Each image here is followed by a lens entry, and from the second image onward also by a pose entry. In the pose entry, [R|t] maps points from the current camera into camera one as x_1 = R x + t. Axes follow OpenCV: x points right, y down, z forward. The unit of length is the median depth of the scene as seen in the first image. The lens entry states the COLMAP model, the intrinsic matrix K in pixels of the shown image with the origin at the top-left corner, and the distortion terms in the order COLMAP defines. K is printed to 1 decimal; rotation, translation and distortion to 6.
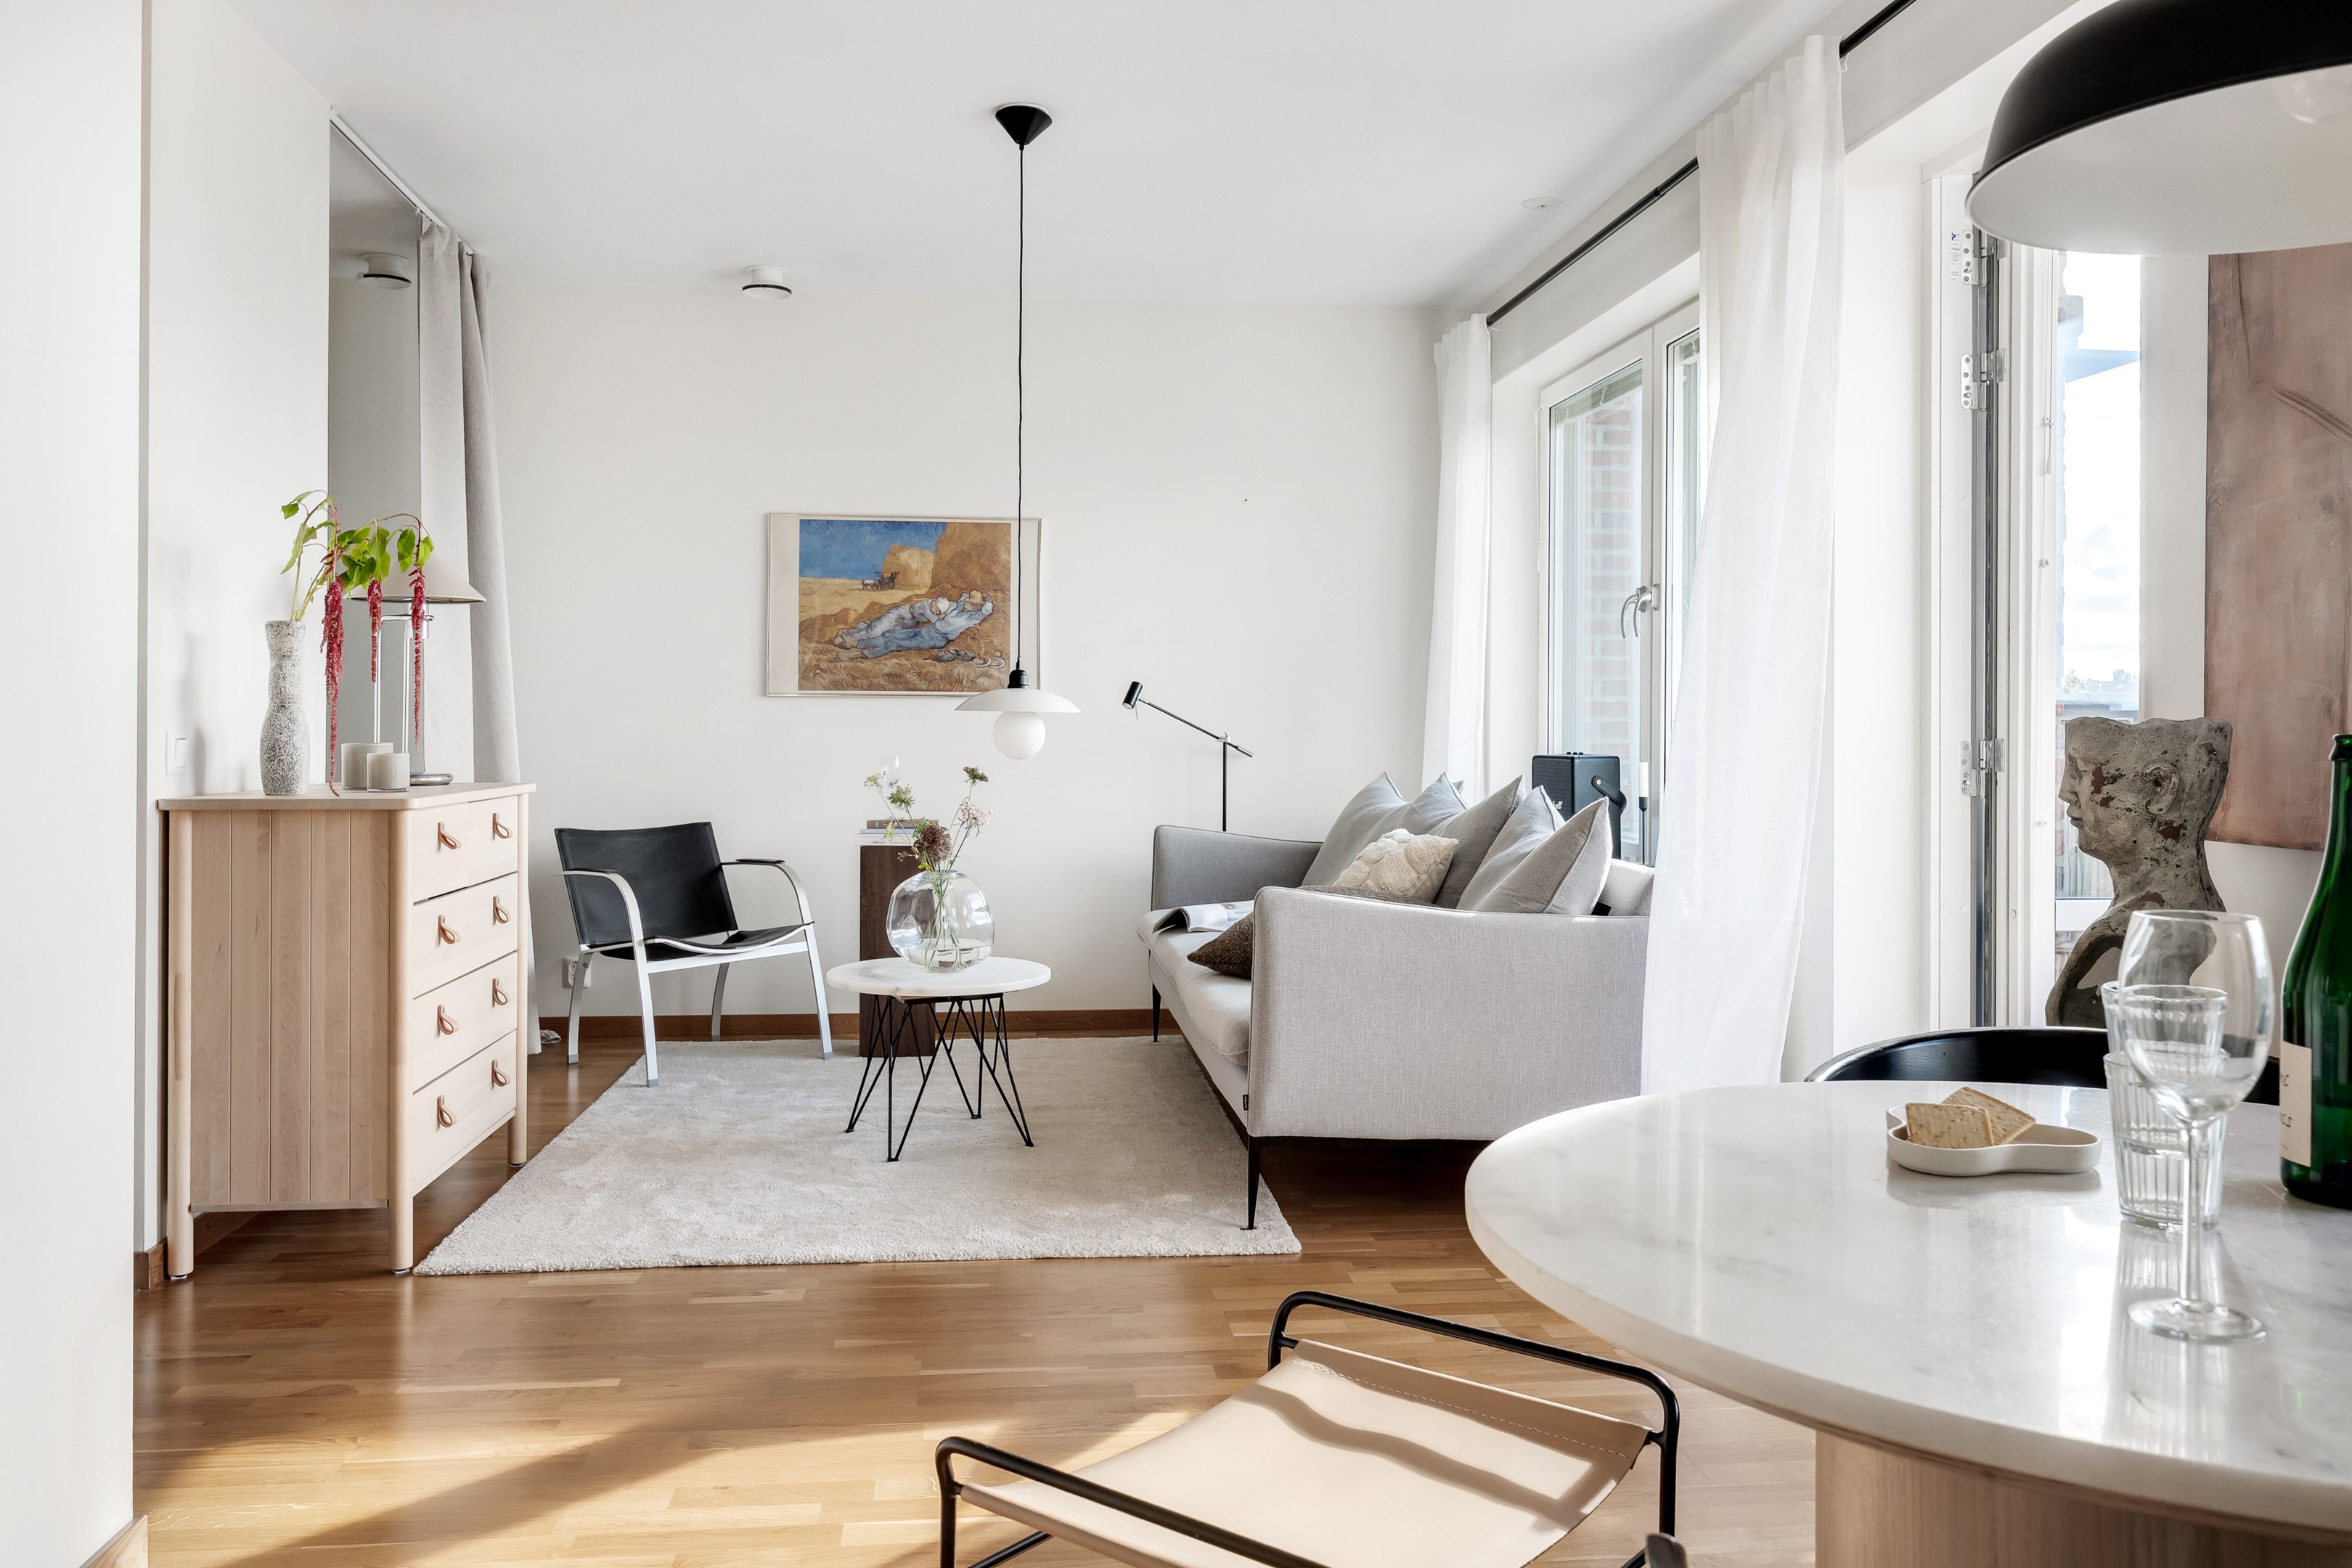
lens RADIAL K [[1809.5, 0, 1182.6], [0, 1809.5, 722.3], [0, 0, 1]] dist [0.000723, 0.000884]
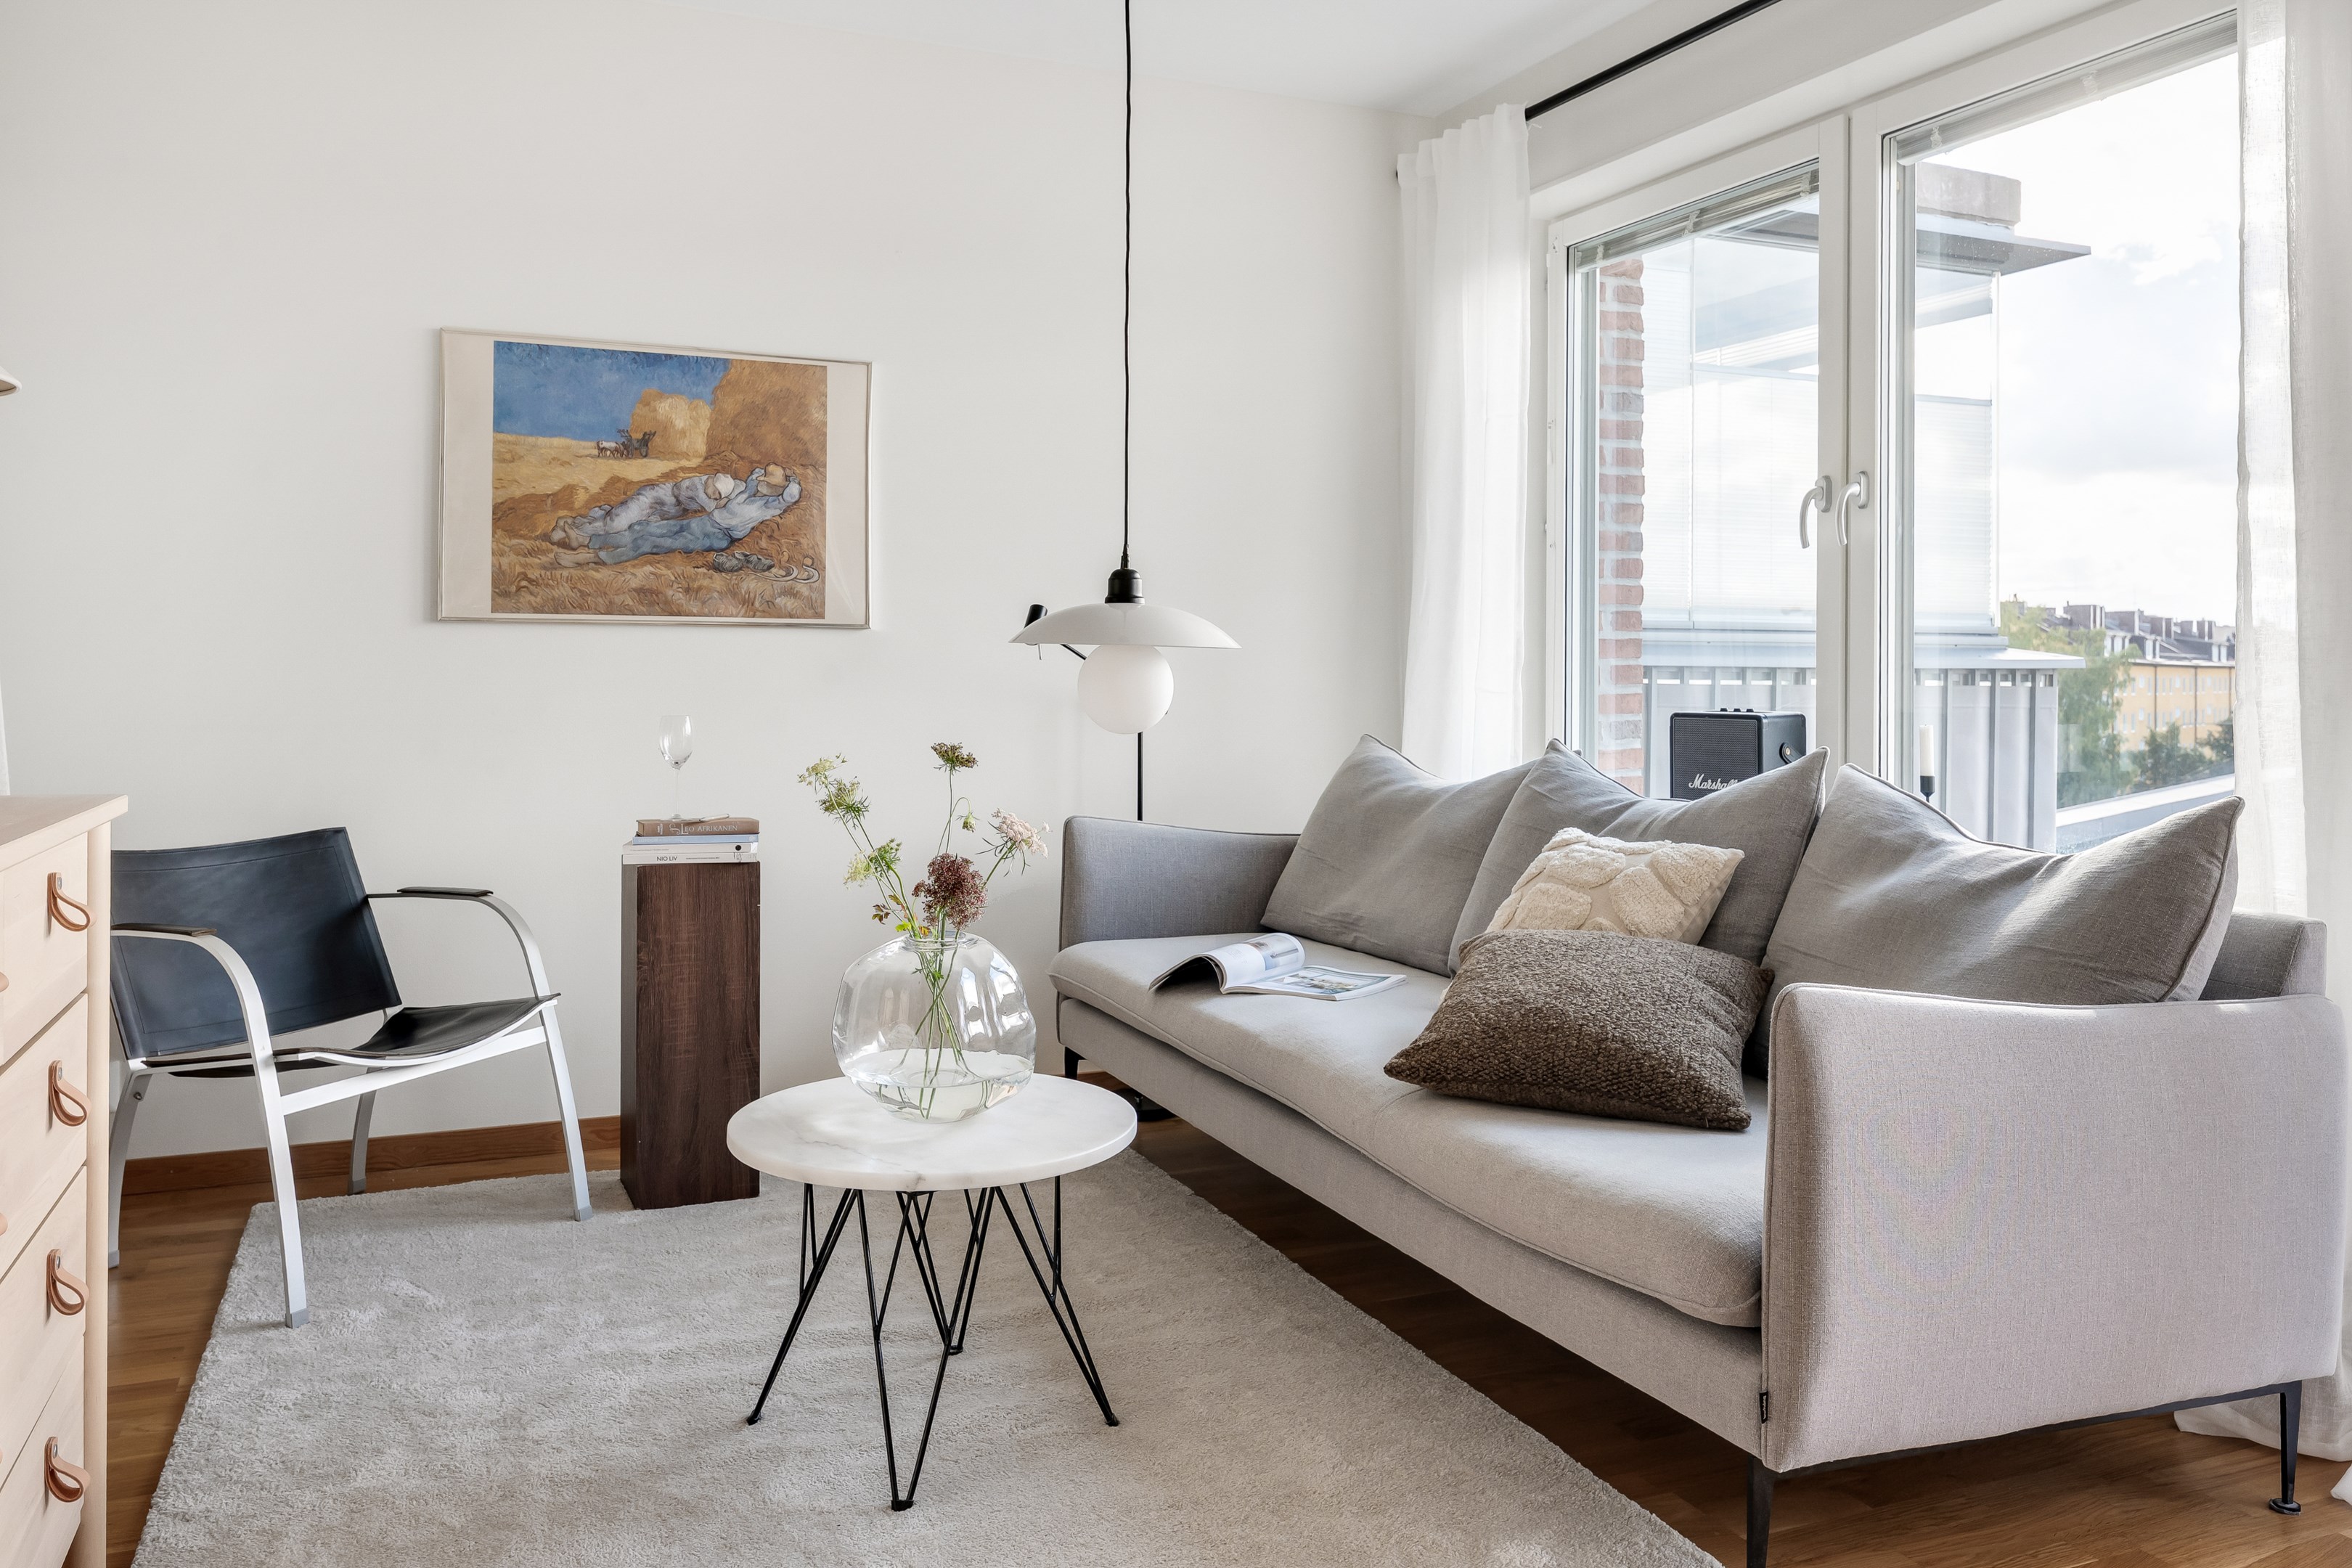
lens RADIAL K [[1772.0, 0, 1179.6], [0, 1772.0, 667.4], [0, 0, 1]] dist [-0.006365, 0.001074]
pose [[0.956707, 0.001847, 0.291047, -0.162536], [-0.002228, 0.999997, 0.000980, 0.000067], [-0.291044, -0.001586, 0.956708, 0.342365]]
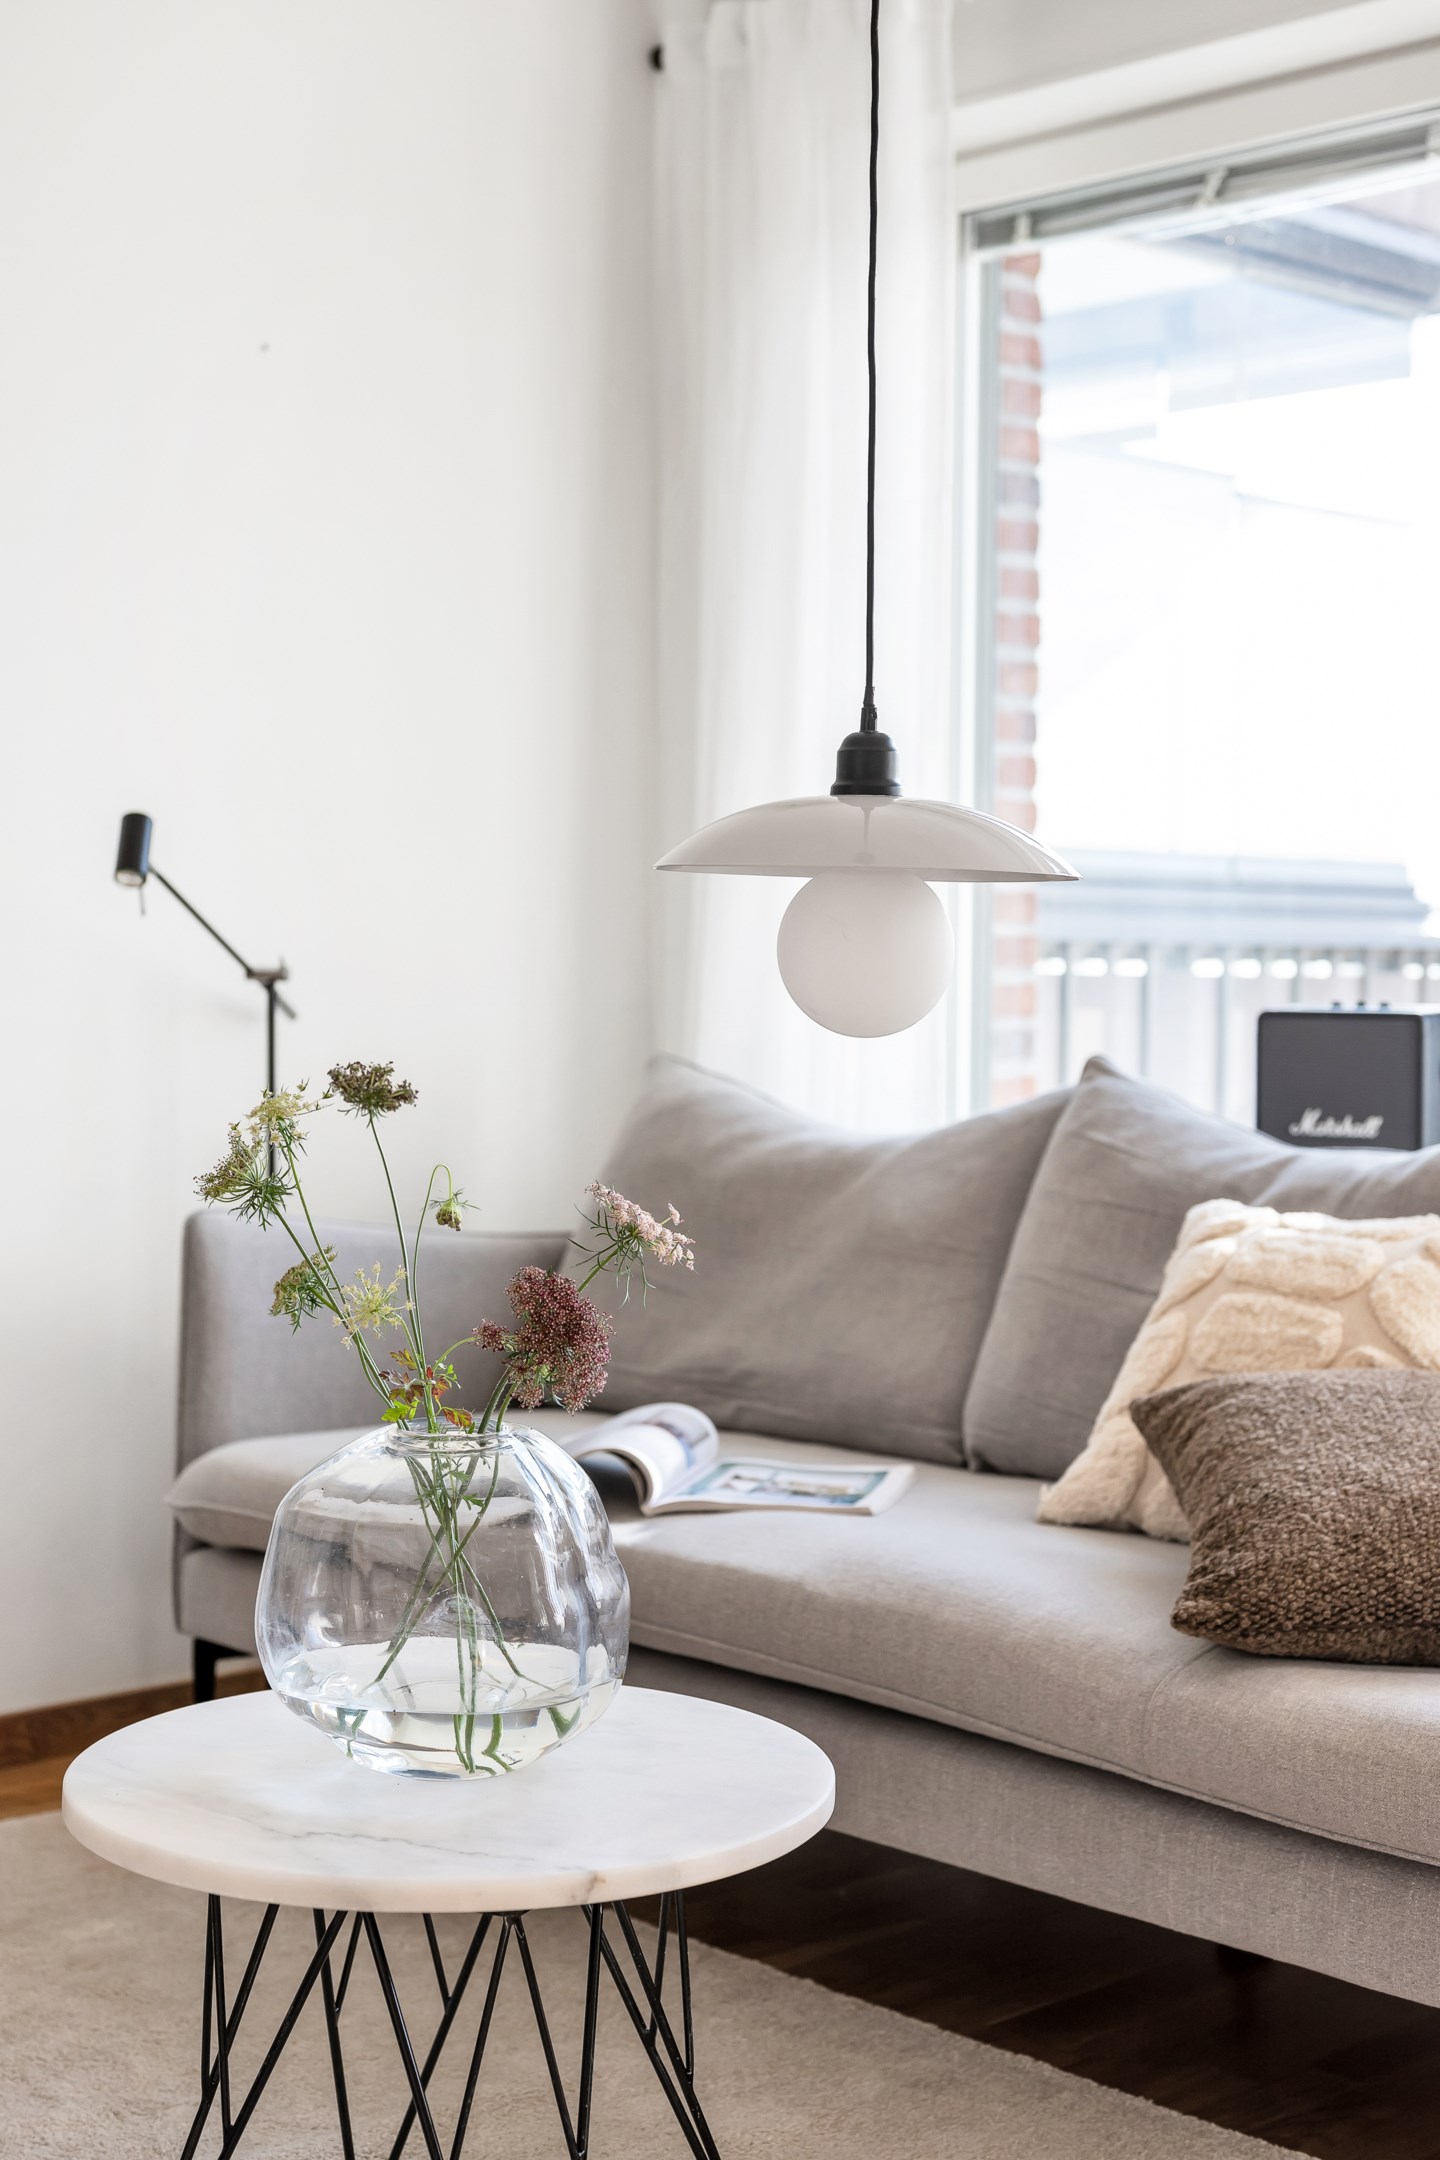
lens RADIAL K [[3097.4, 0, 720.0], [0, 3097.4, 1080.0], [0, 0, 1]] dist [-0.001943, -0.037336]
pose [[0.798851, -0.019146, 0.601225, -0.293080], [-0.005868, 0.999198, 0.039616, 0.005416], [-0.601501, -0.035175, 0.798097, 0.429603]]
